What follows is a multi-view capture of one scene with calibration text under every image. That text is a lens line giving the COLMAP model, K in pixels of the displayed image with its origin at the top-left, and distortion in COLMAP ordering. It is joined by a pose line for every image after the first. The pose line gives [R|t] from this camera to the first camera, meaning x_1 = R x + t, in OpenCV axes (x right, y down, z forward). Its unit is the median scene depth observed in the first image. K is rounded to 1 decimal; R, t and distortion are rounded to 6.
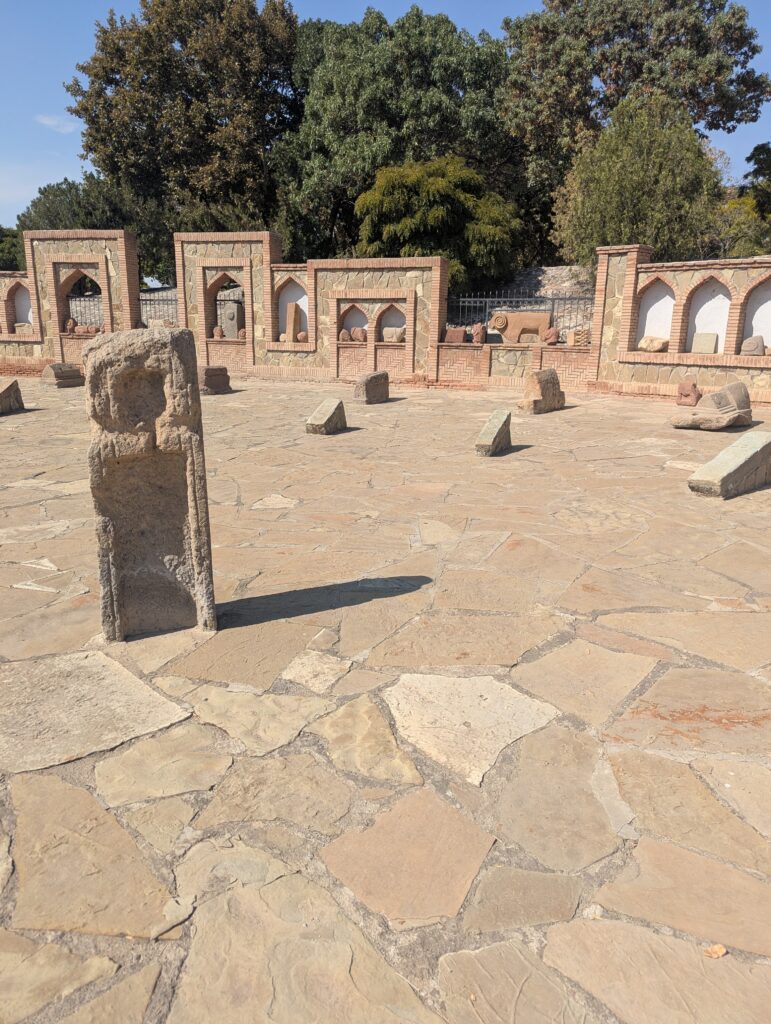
lens RADIAL K [[750.6, 0, 385.5], [0, 750.6, 512.0], [0, 0, 1]] dist [0.076494, -0.070349]
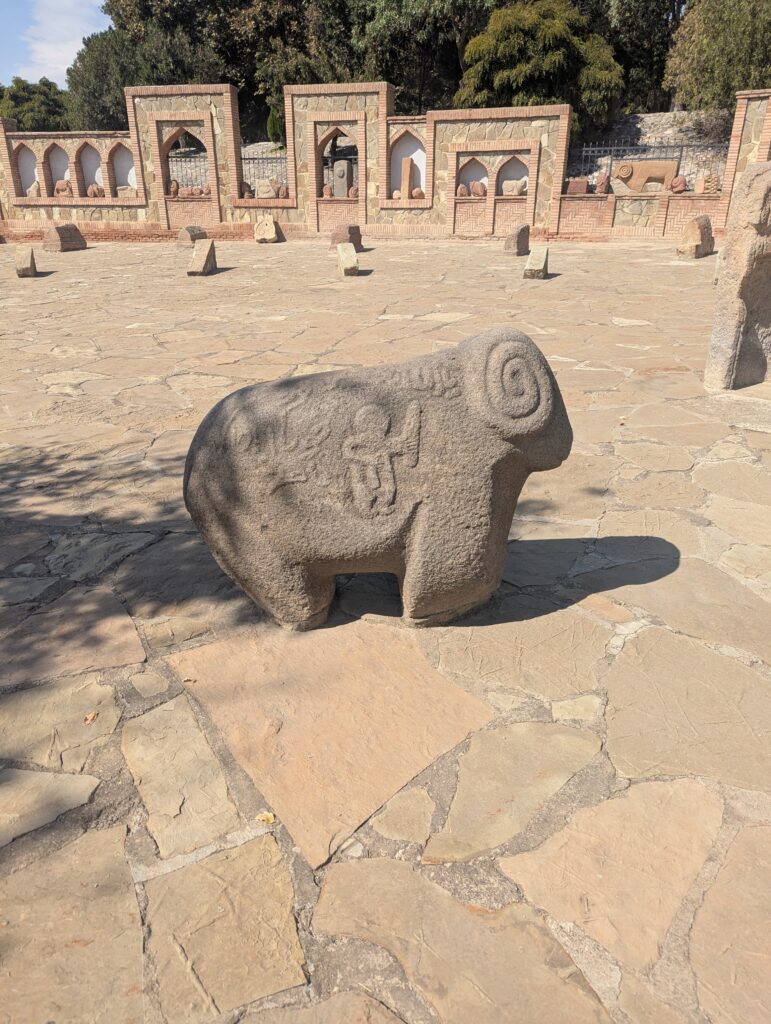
lens RADIAL K [[750.6, 0, 385.5], [0, 750.6, 512.0], [0, 0, 1]] dist [0.076494, -0.070349]
pose [[0.999142, -0.032798, 0.025289, -0.191830], [0.028285, 0.986418, 0.161801, 0.026545], [-0.030252, -0.160947, 0.986499, -0.083918]]
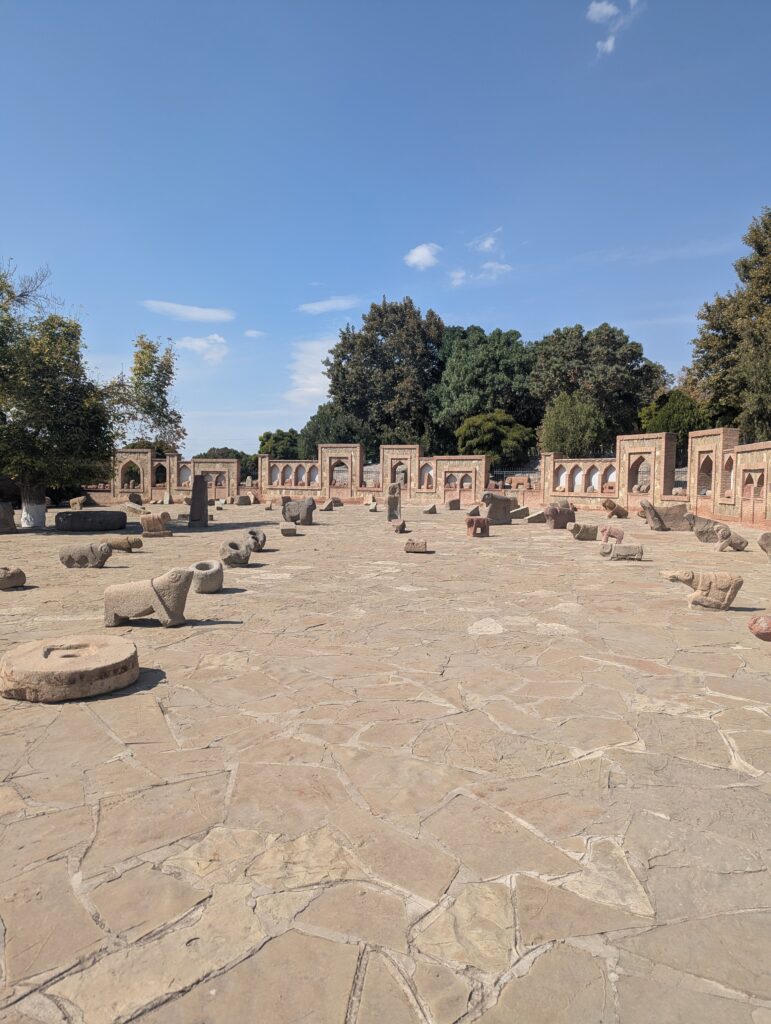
lens RADIAL K [[684.5, 0, 400.8], [0, 684.5, 516.0], [0, 0, 1]] dist [0.292352, -0.048298]
pose [[0.981963, 0.009104, -0.188855, 0.203903], [-0.044775, 0.981626, -0.185488, 0.260320], [0.183696, 0.190598, 0.964328, -1.068136]]
